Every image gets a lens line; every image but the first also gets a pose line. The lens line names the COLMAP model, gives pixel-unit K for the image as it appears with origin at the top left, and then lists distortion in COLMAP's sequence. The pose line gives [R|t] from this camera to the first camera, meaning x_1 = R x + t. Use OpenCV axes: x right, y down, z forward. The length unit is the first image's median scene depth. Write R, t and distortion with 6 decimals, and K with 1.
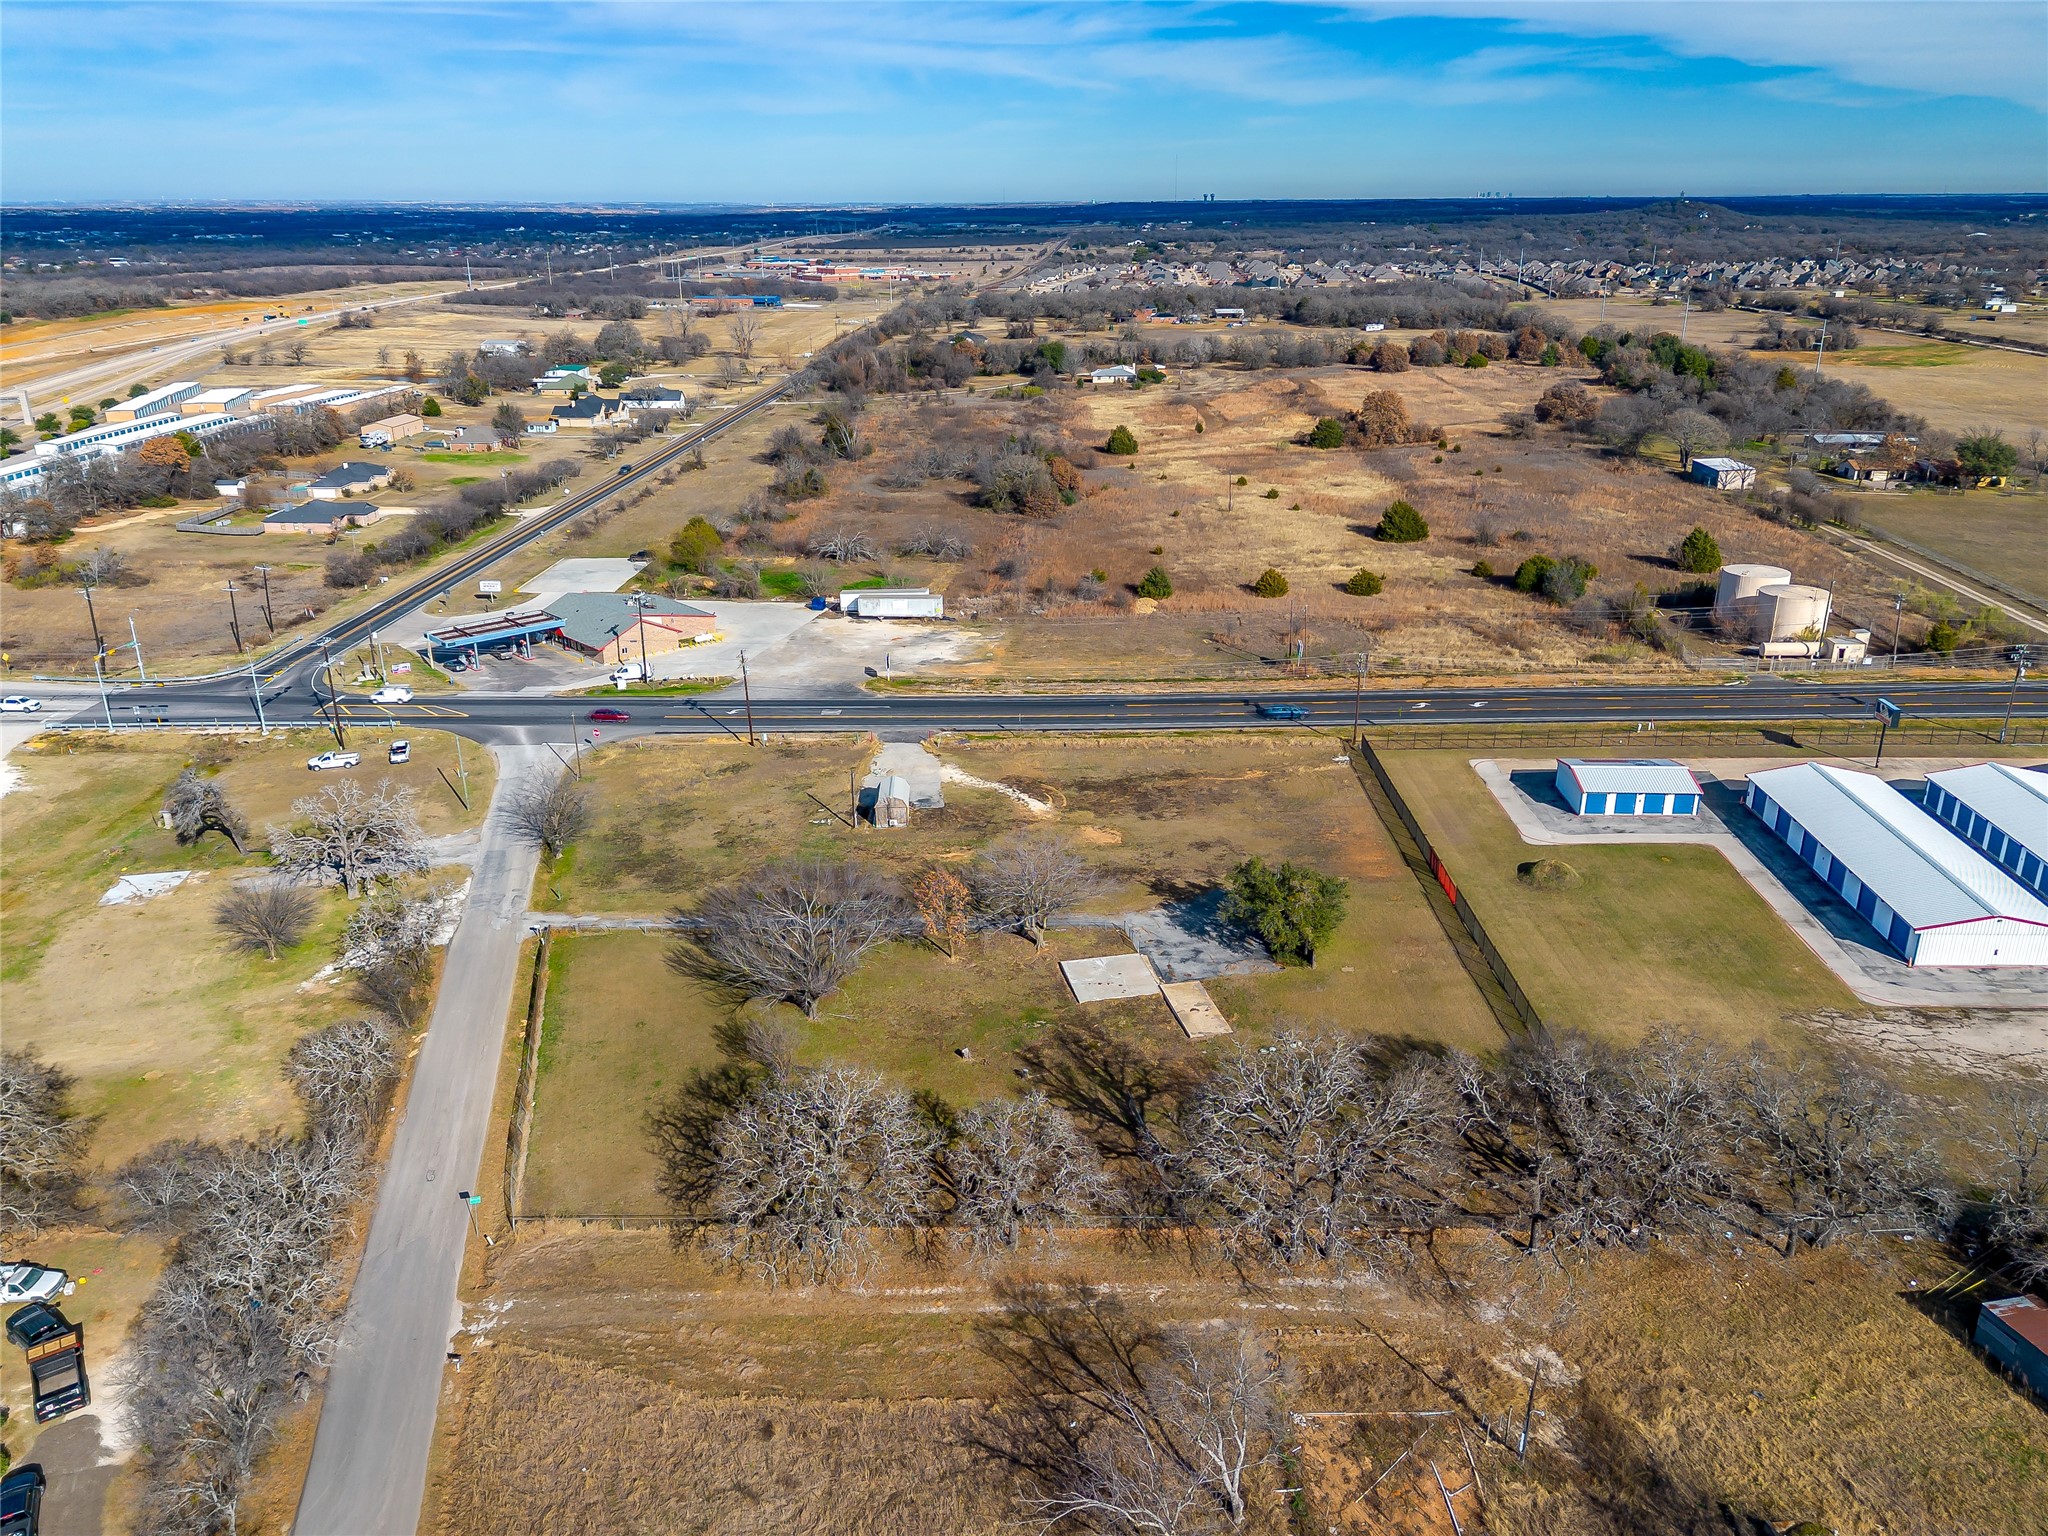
lens RADIAL K [[1517.1, 0, 1016.9], [0, 1517.1, 771.2], [0, 0, 1]] dist [0.096032, -0.111053]
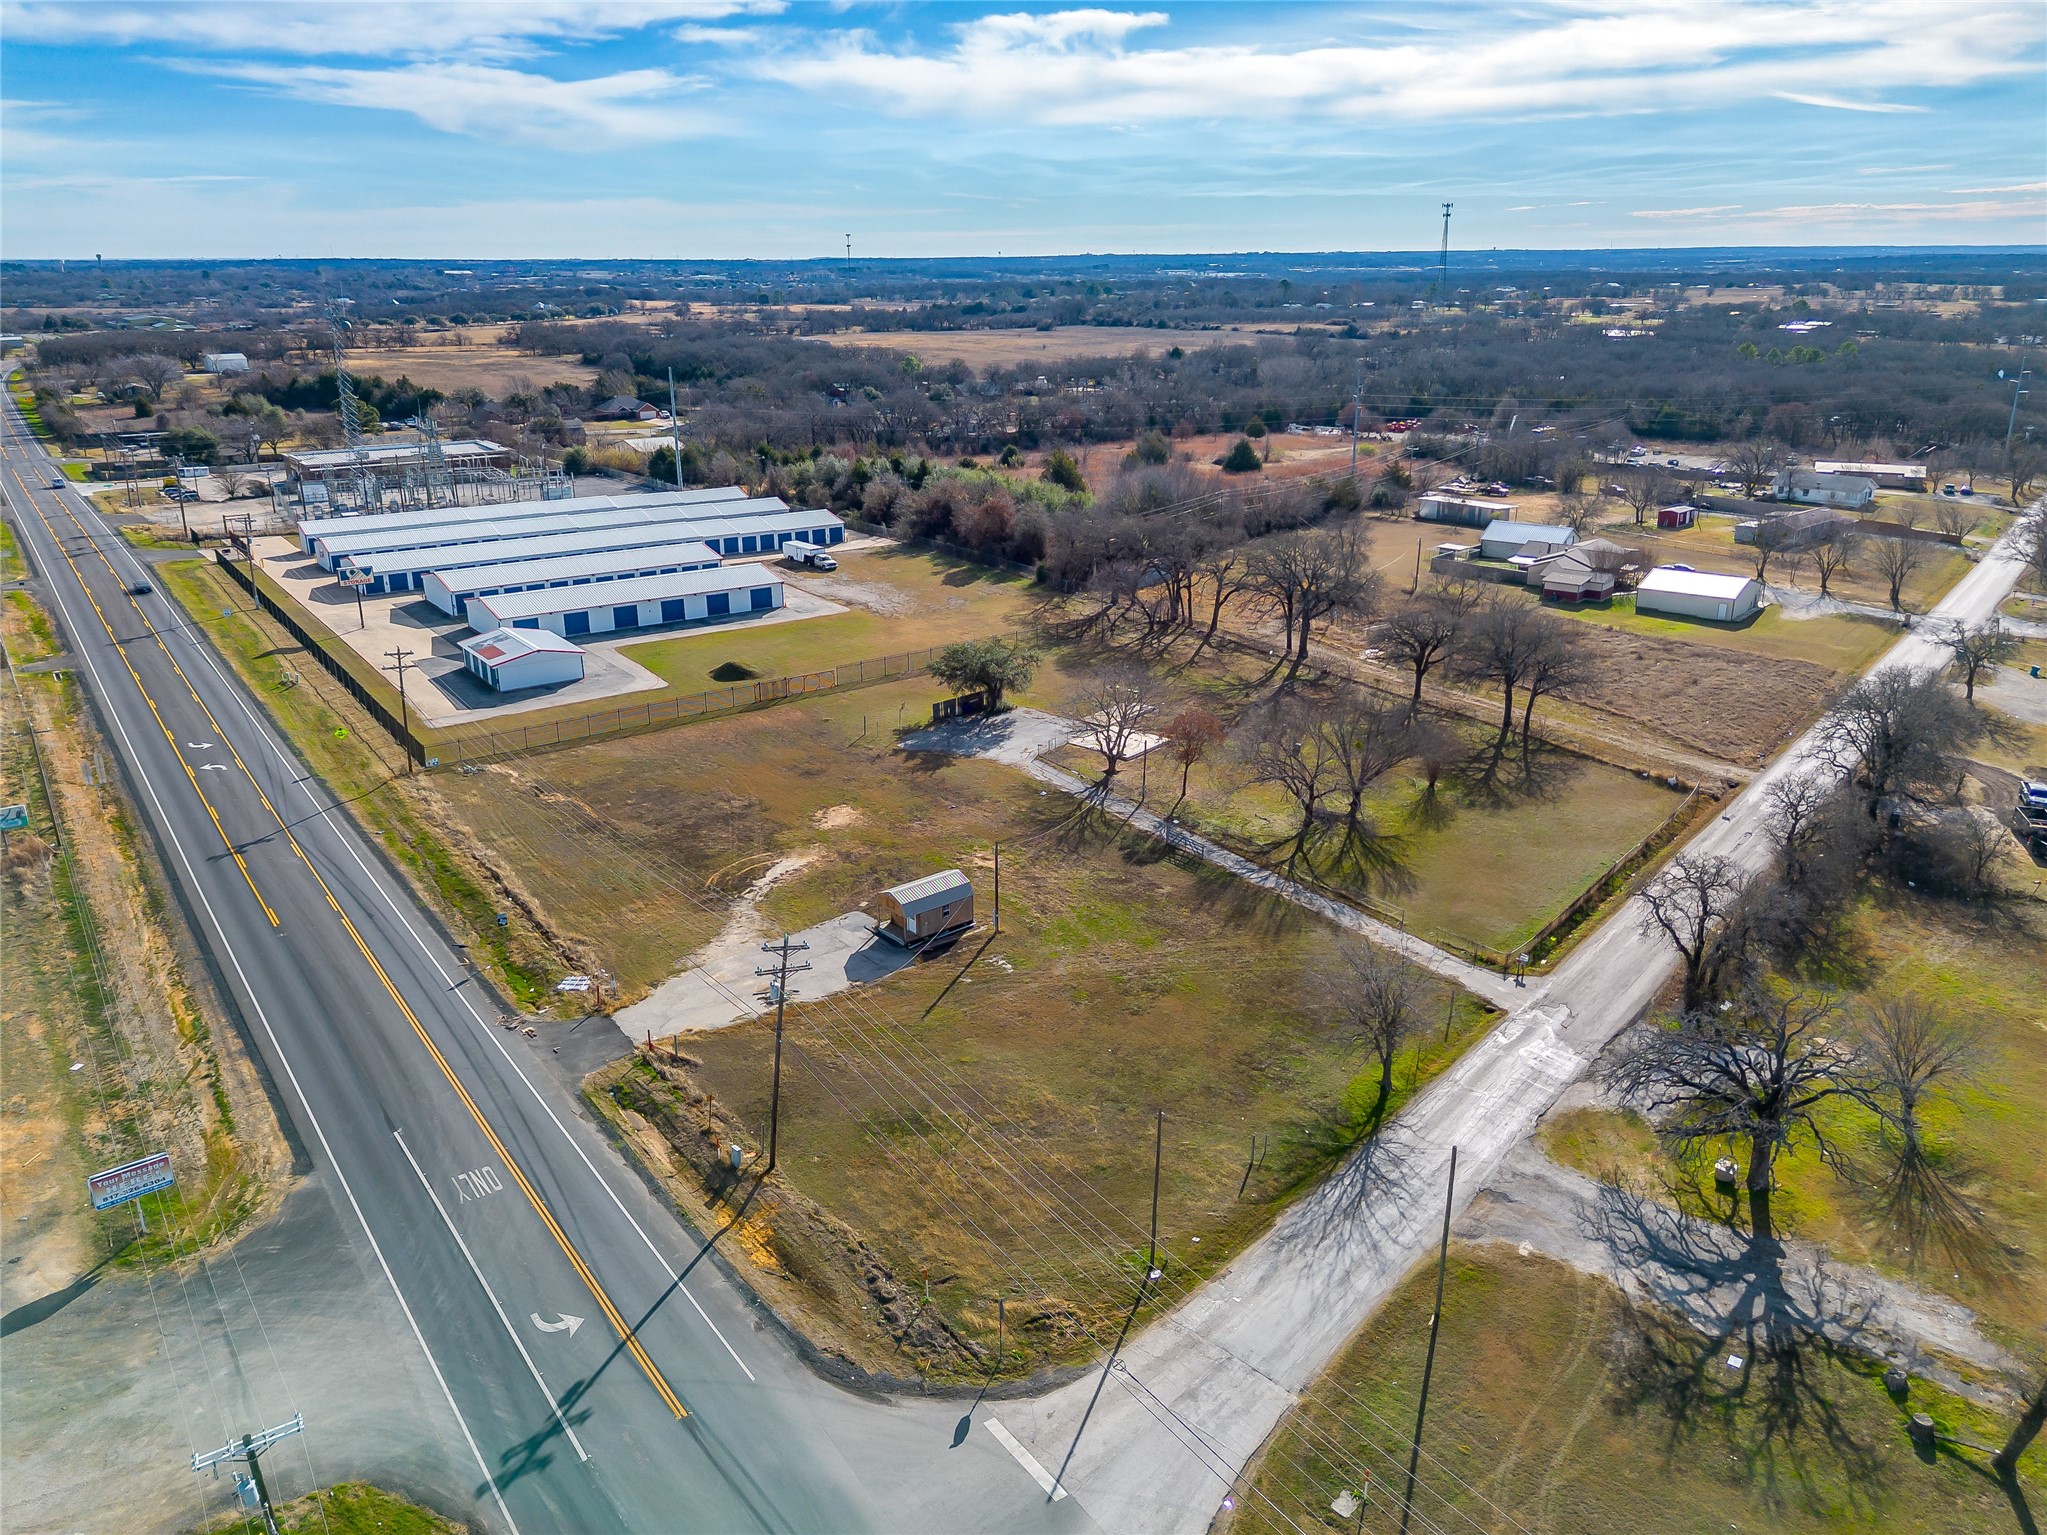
lens RADIAL K [[1476.6, 0, 1034.2], [0, 1476.6, 827.3], [0, 0, 1]] dist [0.080260, -0.088367]
pose [[-0.630275, -0.269592, 0.728062, -0.497914], [0.284836, 0.792086, 0.539878, -0.296174], [-0.722234, 0.547649, -0.422443, 1.075193]]
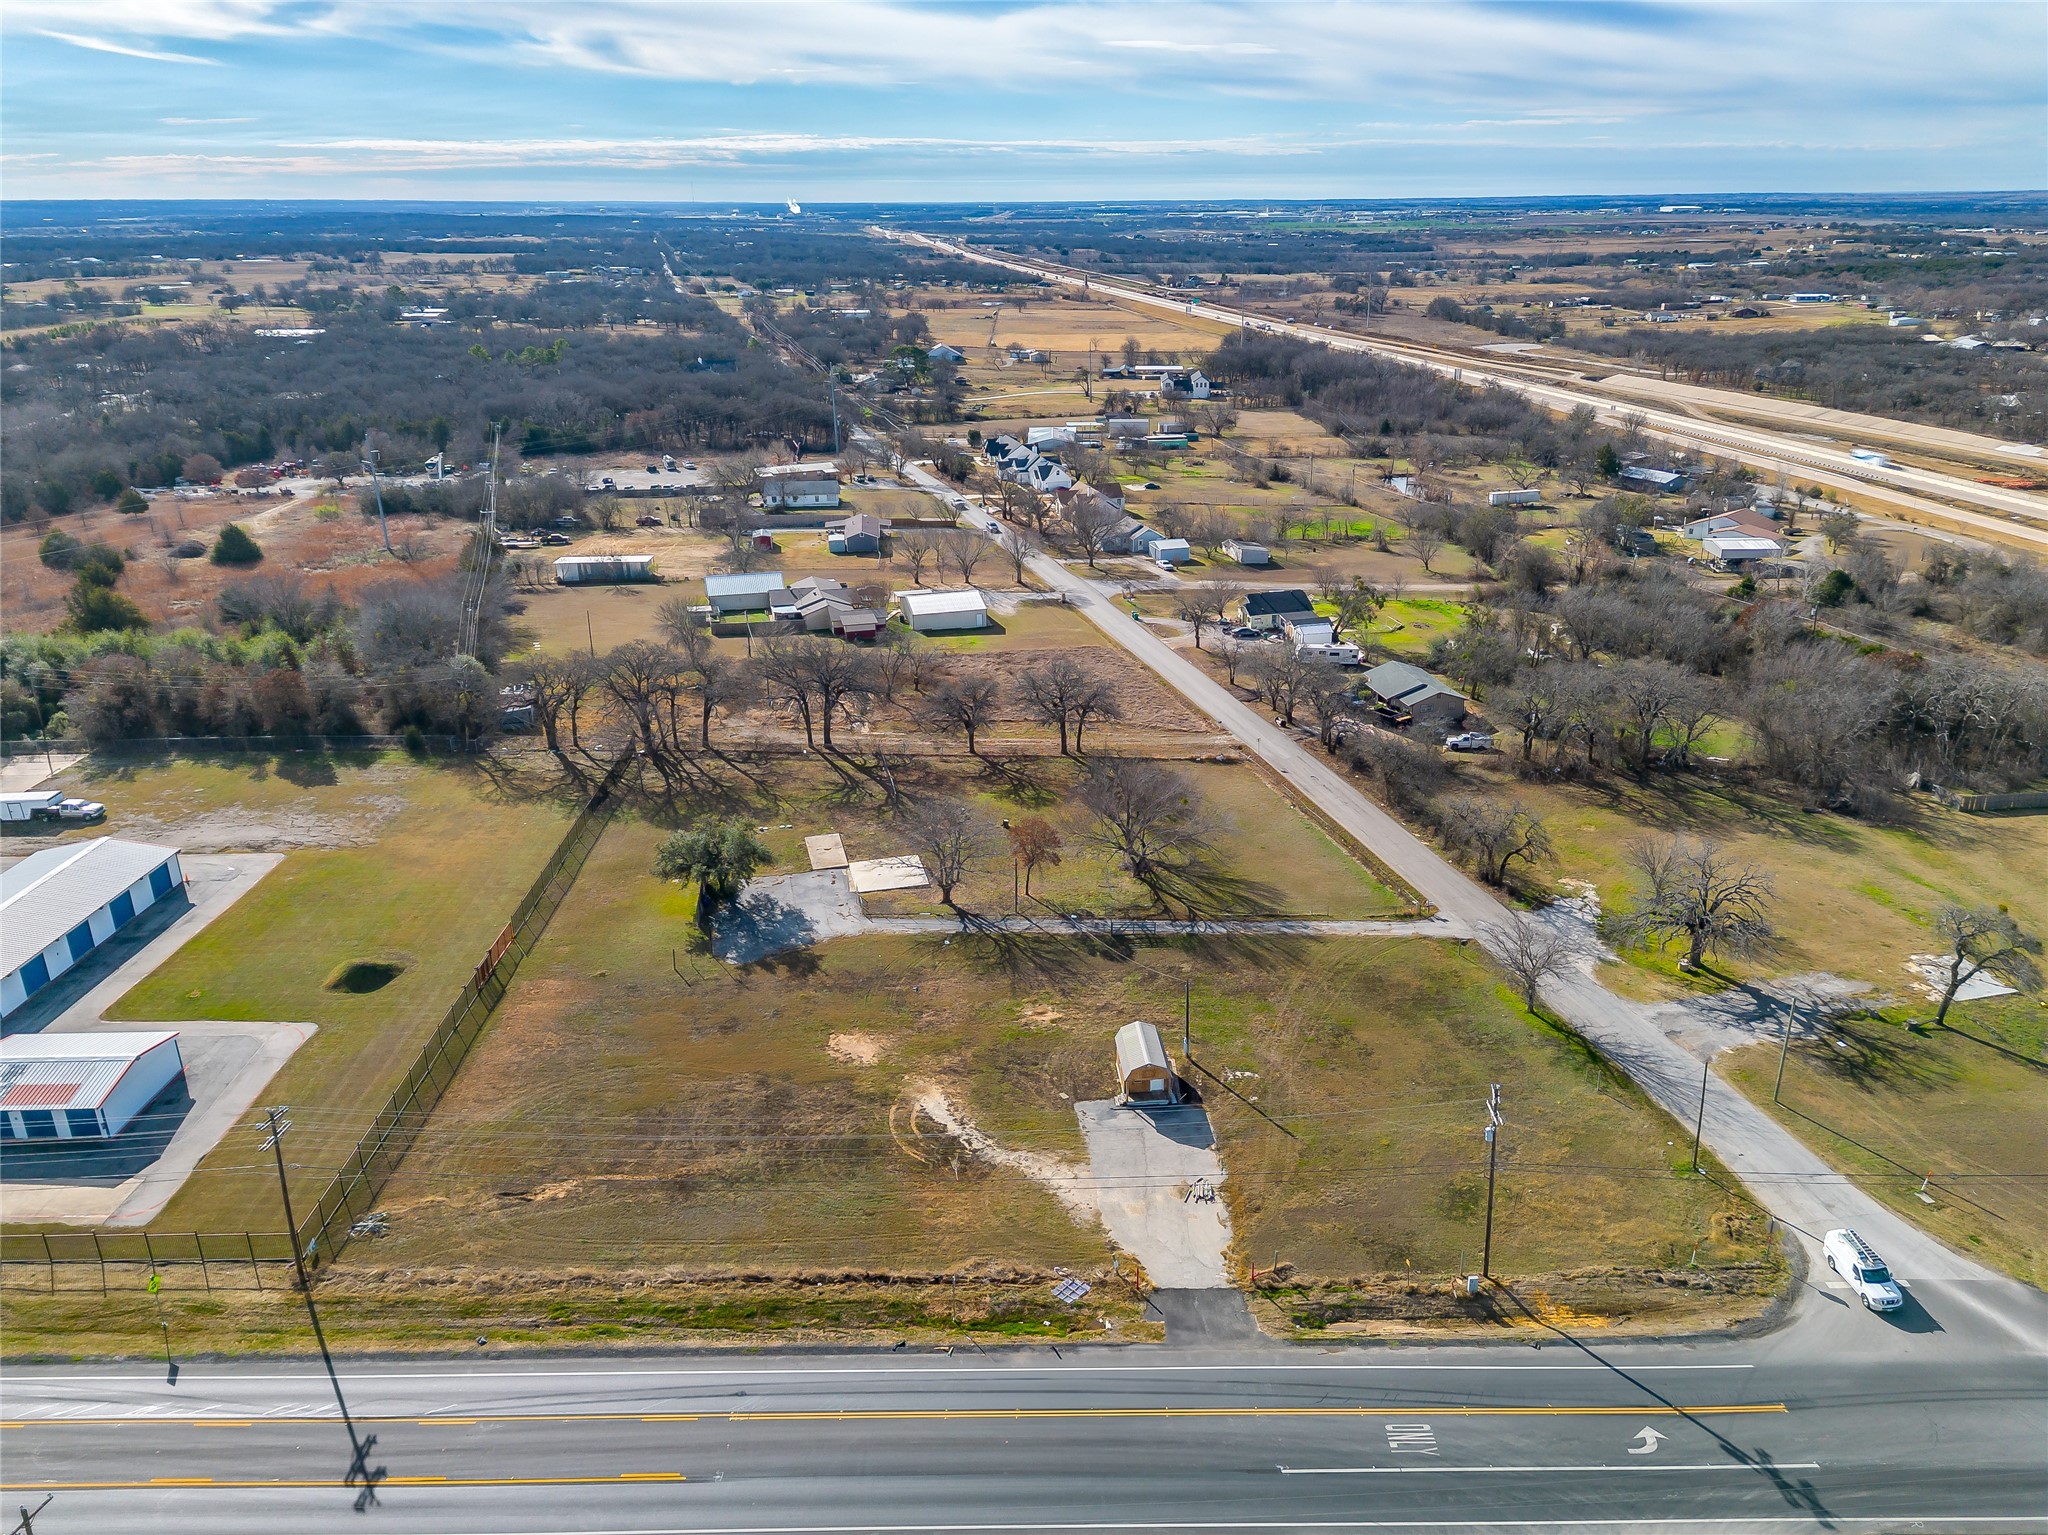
lens RADIAL K [[1469.5, 0, 1103.1], [0, 1469.5, 765.6], [0, 0, 1]] dist [0.079447, -0.072225]
pose [[-0.996573, 0.040384, -0.072191, -0.017685], [-0.017920, 0.746597, 0.665035, -0.473964], [0.080755, 0.664050, -0.743314, 1.251086]]
